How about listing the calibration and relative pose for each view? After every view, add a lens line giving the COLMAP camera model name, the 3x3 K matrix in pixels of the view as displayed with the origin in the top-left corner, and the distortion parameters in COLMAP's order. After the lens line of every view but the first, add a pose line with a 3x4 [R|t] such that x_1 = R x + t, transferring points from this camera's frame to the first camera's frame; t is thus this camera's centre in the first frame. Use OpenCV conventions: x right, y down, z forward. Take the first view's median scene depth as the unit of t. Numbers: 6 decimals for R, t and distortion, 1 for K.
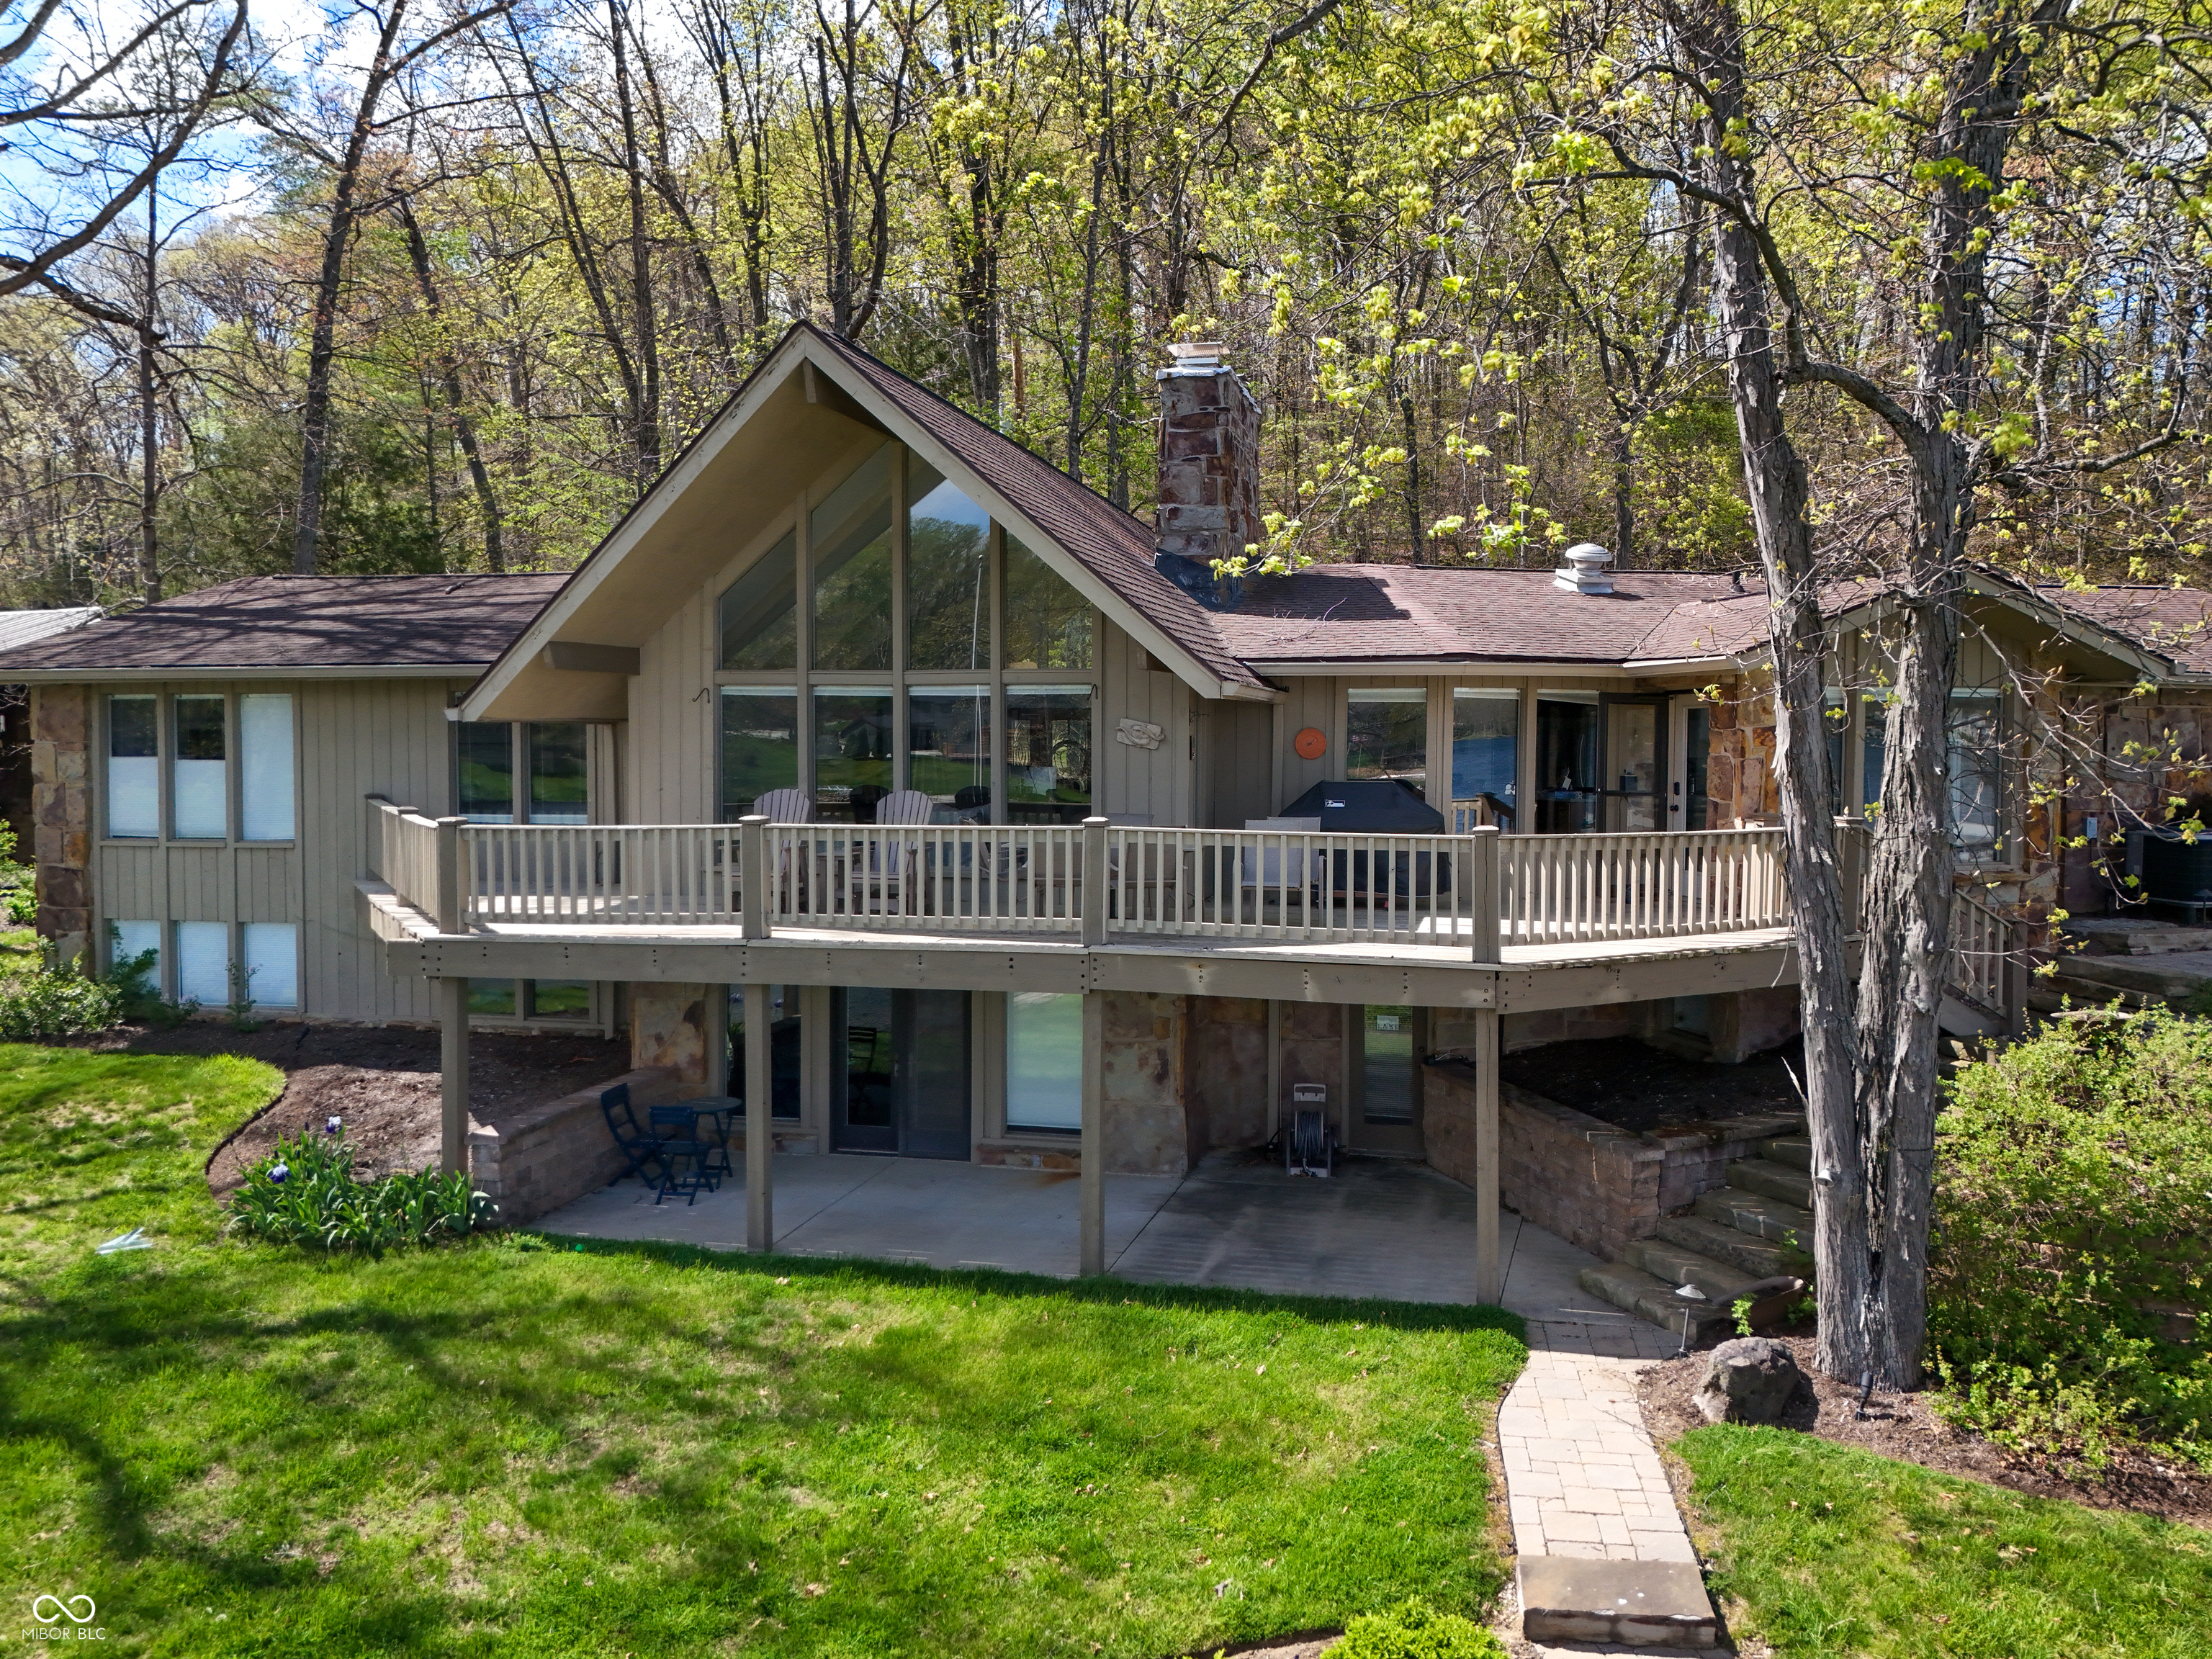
lens RADIAL K [[1653.1, 0, 1155.8], [0, 1653.1, 756.9], [0, 0, 1]] dist [0.076403, -0.088415]
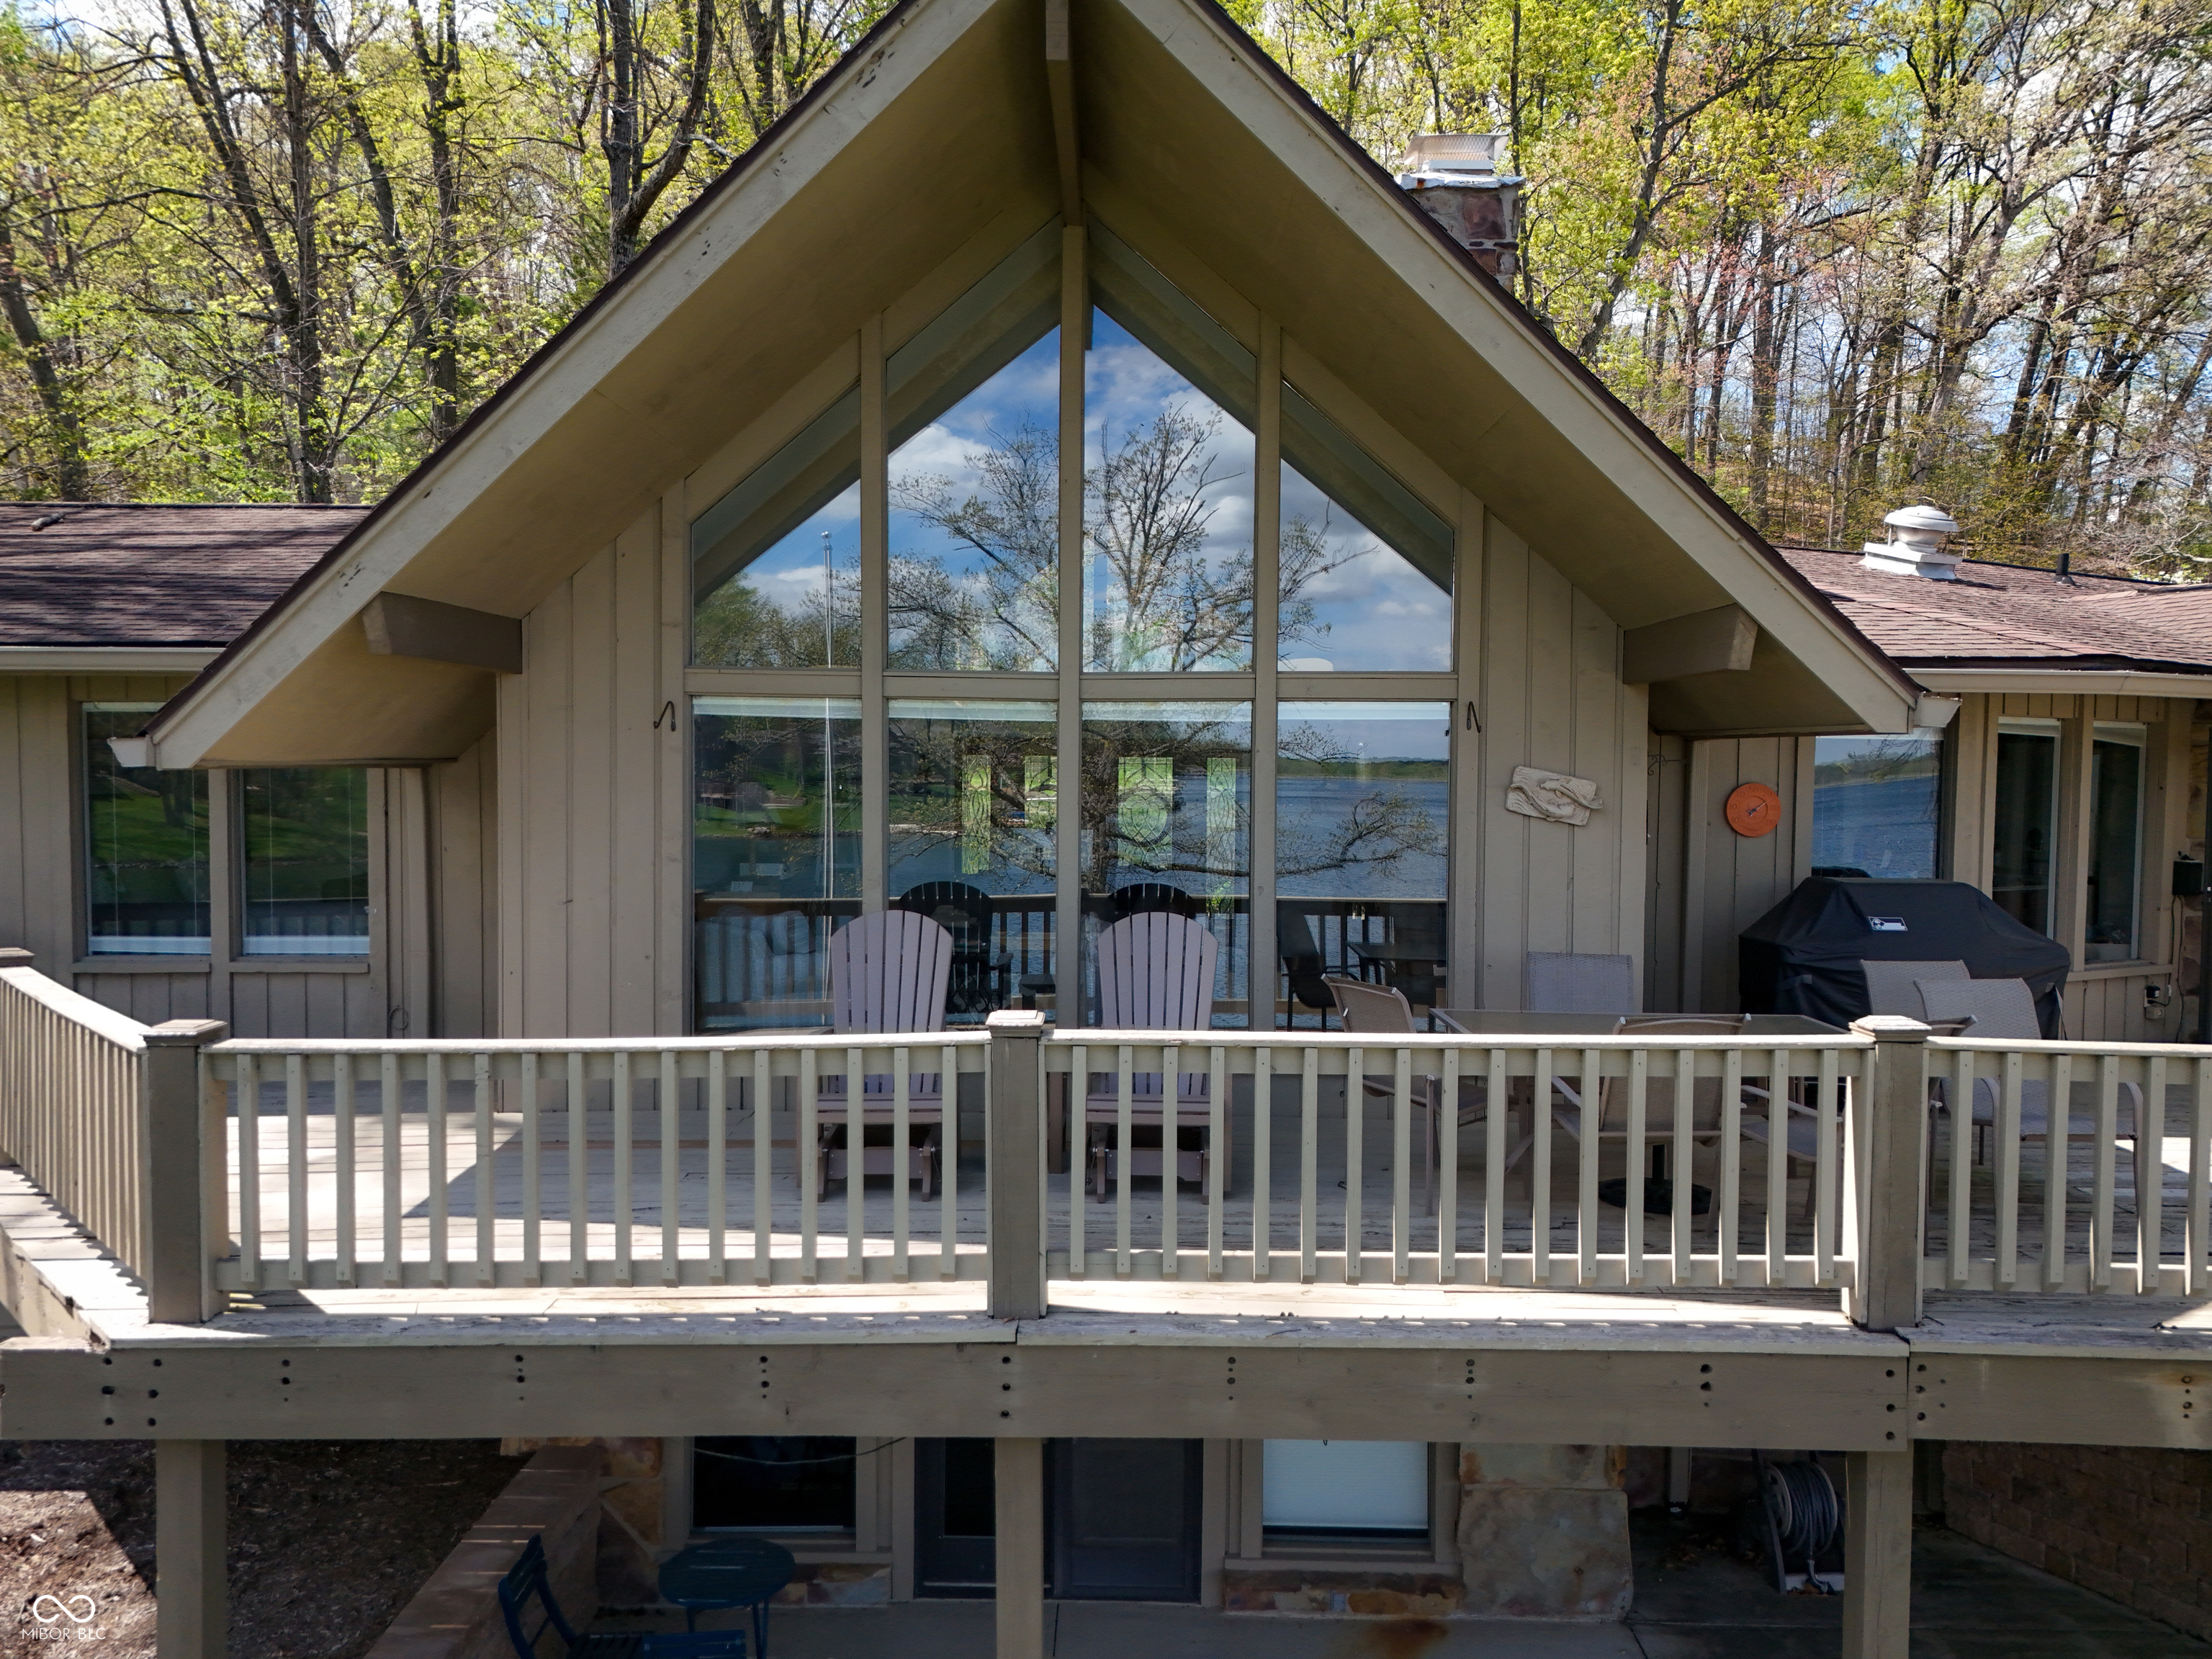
lens RADIAL K [[1591.0, 0, 1062.5], [0, 1591.0, 801.3], [0, 0, 1]] dist [0.034196, -0.000023]
pose [[0.977055, -0.001083, 0.212982, -0.332126], [-0.001529, 0.999926, 0.012099, -0.022355], [-0.212980, -0.012148, 0.976981, 0.648130]]
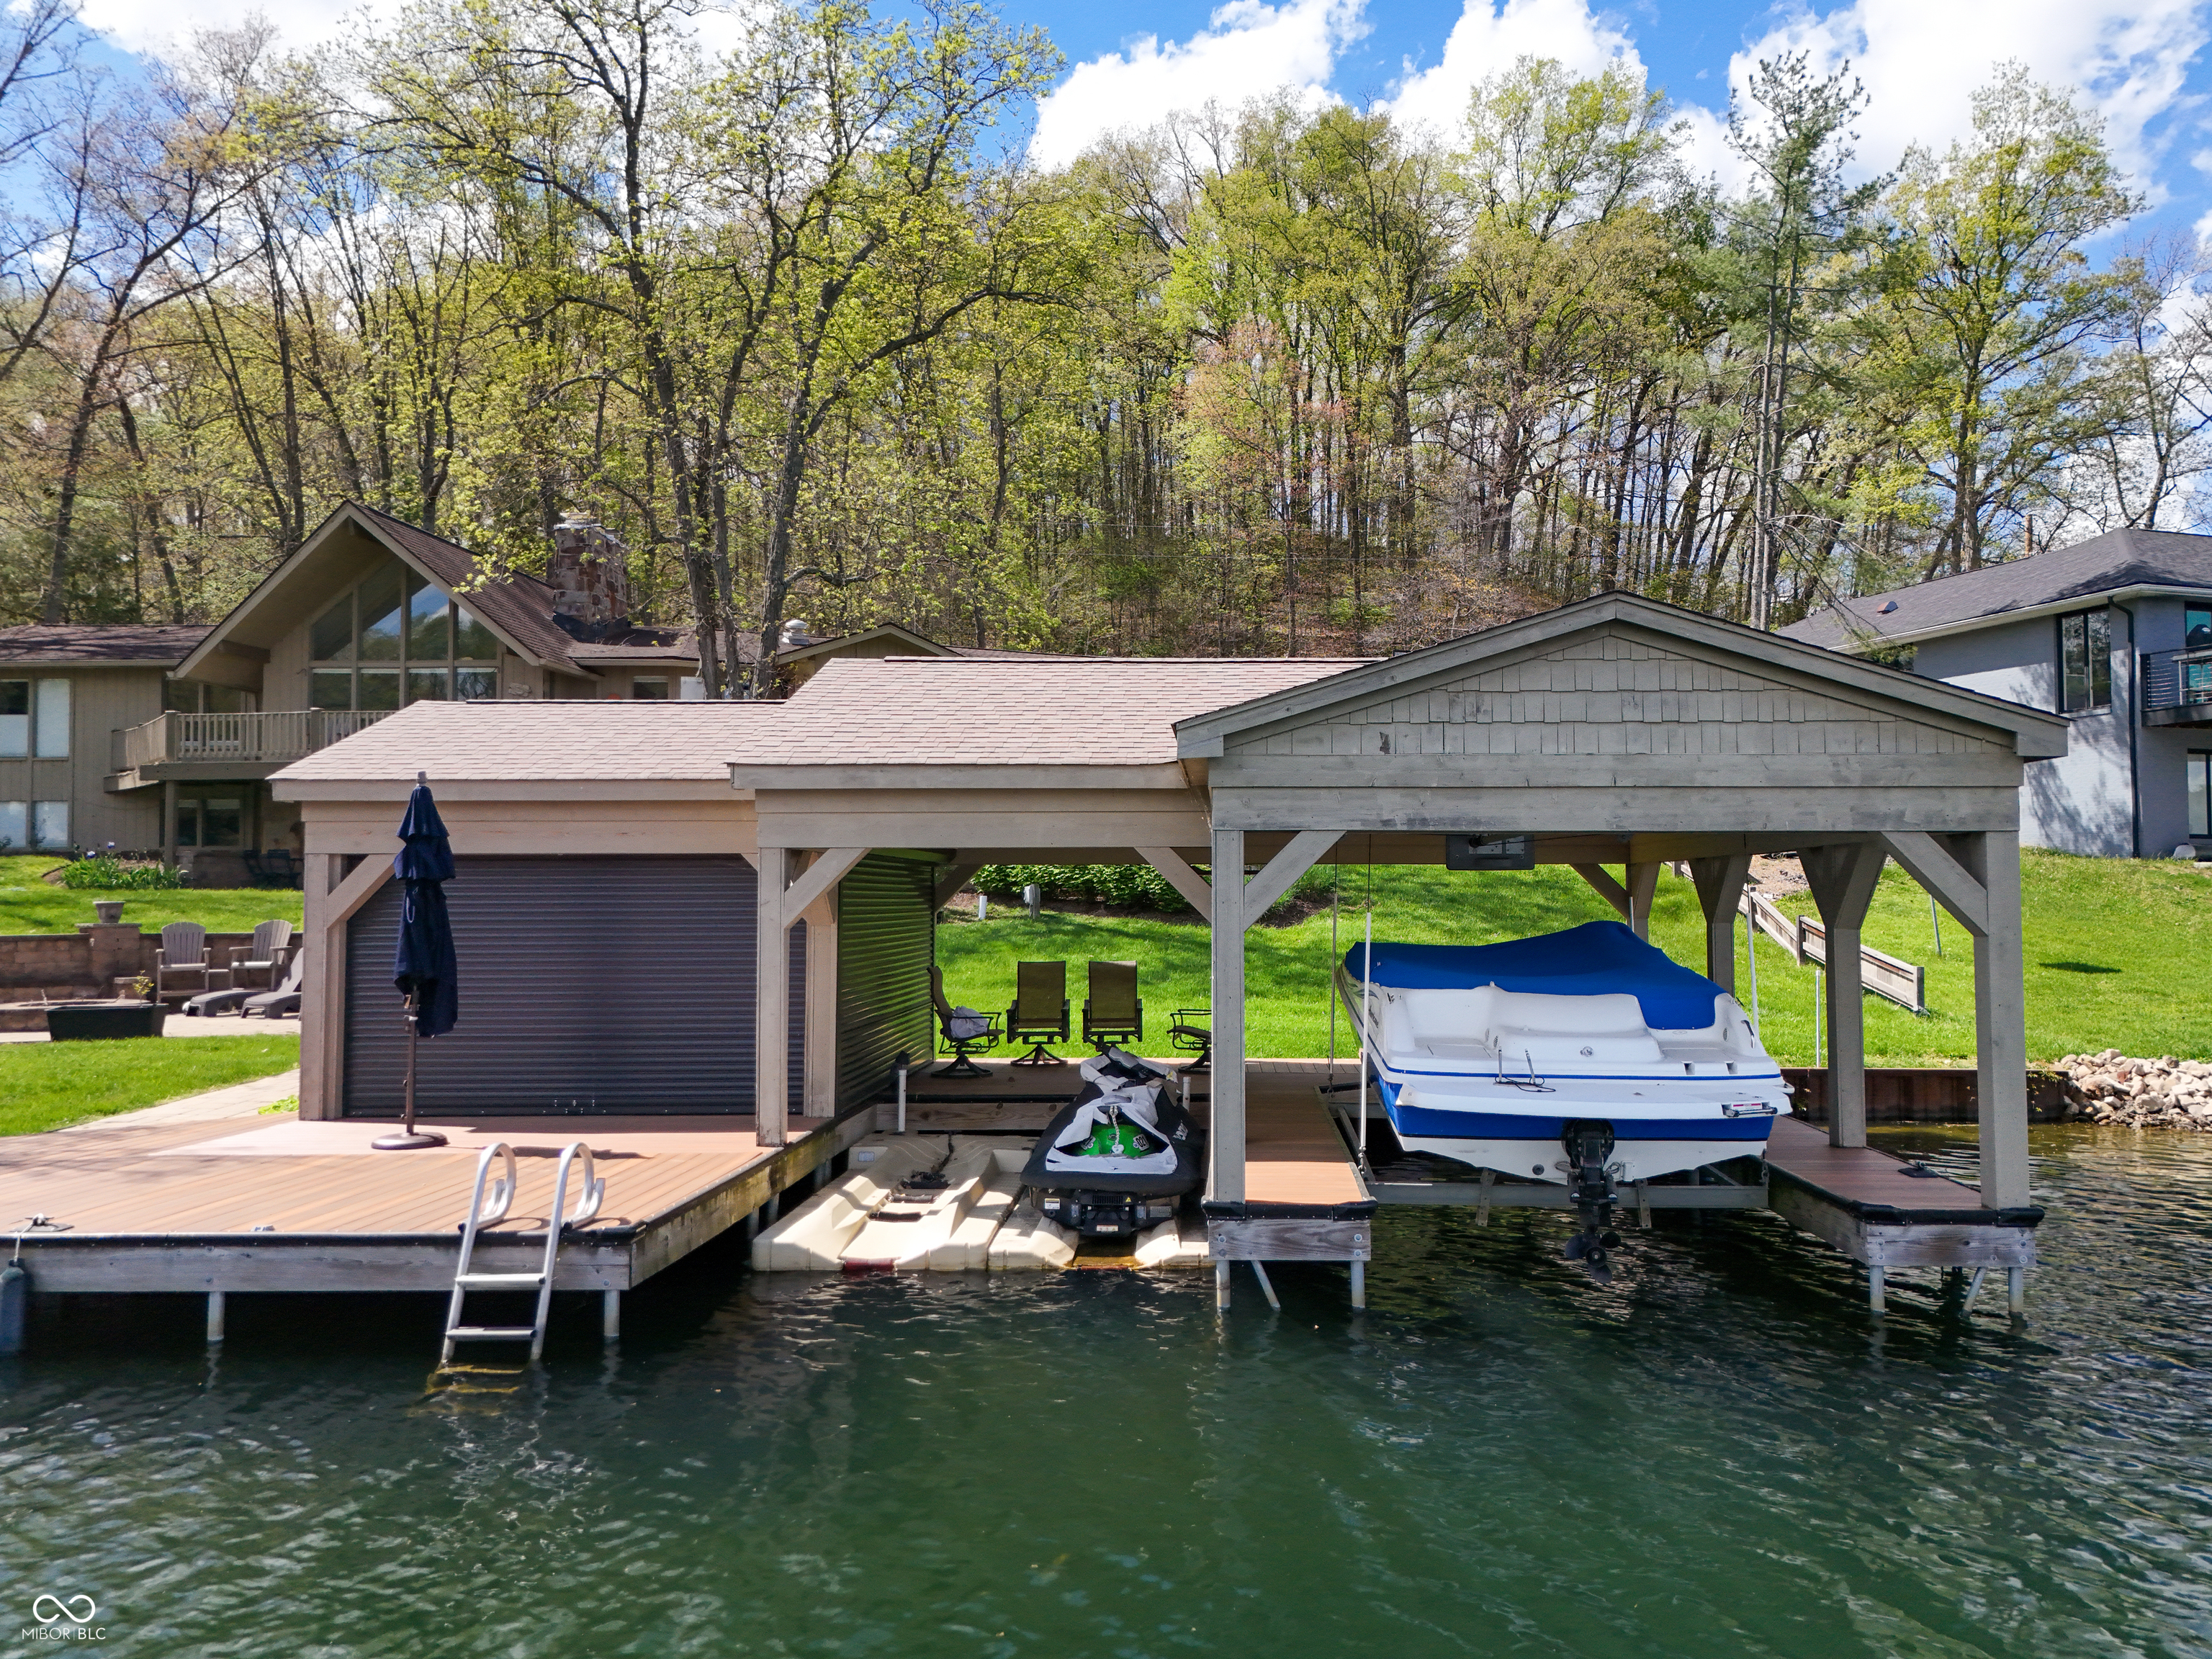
lens RADIAL K [[1680.8, 0, 1198.2], [0, 1680.8, 780.2], [0, 0, 1]] dist [0.100619, -0.124464]
pose [[0.983145, 0.007493, 0.182674, 0.560206], [0.006060, 0.997275, -0.073519, 0.334176], [-0.182727, 0.073386, 0.980421, -1.640690]]
